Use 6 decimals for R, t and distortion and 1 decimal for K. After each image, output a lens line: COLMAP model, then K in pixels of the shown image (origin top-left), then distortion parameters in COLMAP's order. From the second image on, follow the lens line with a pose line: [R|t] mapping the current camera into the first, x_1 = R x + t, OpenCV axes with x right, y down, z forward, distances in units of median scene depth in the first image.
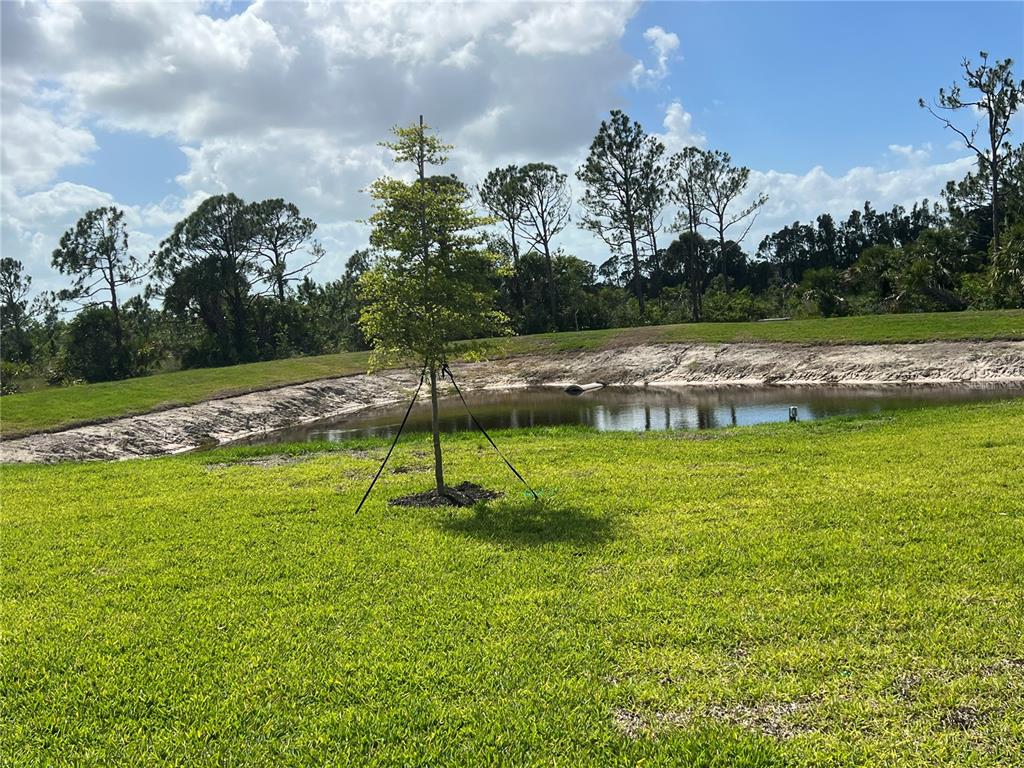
lens RADIAL K [[1102.2, 0, 504.9], [0, 1102.2, 443.1], [0, 0, 1]] dist [-0.034493, 0.000000]
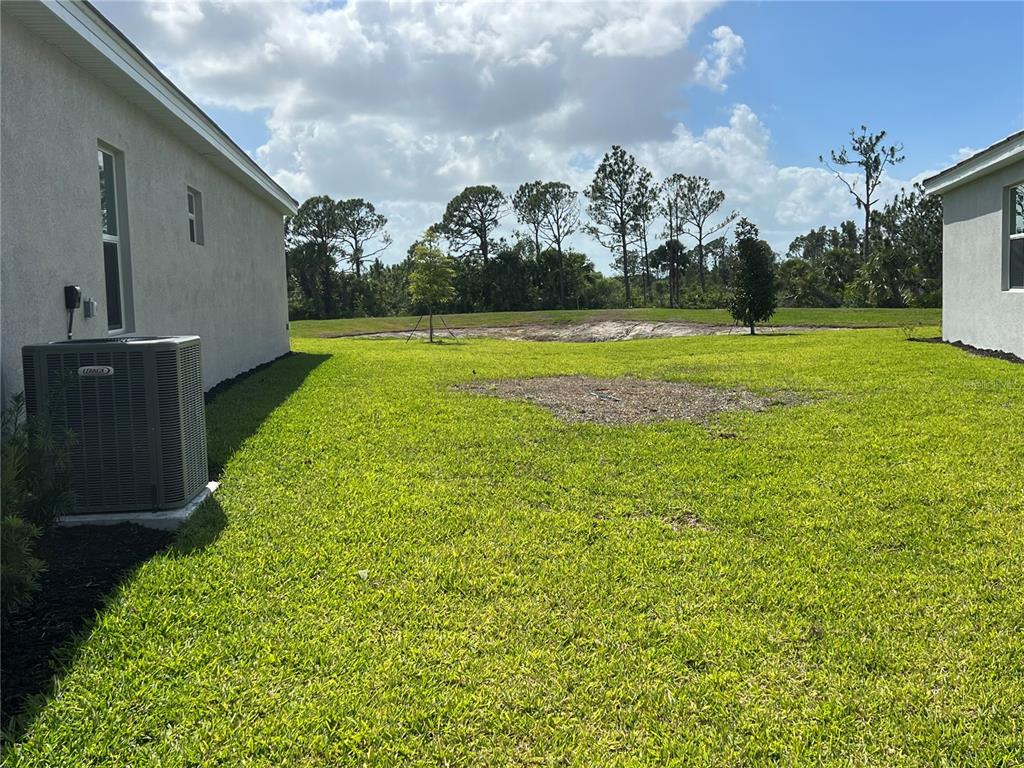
lens RADIAL K [[1102.2, 0, 512.6], [0, 1102.2, 383.9], [0, 0, 1]] dist [-0.034493, 0.000000]
pose [[0.997013, 0.057095, -0.052020, 0.059290], [-0.058970, 0.997637, -0.035252, 0.036229], [0.049884, 0.038214, 0.998024, -0.308115]]
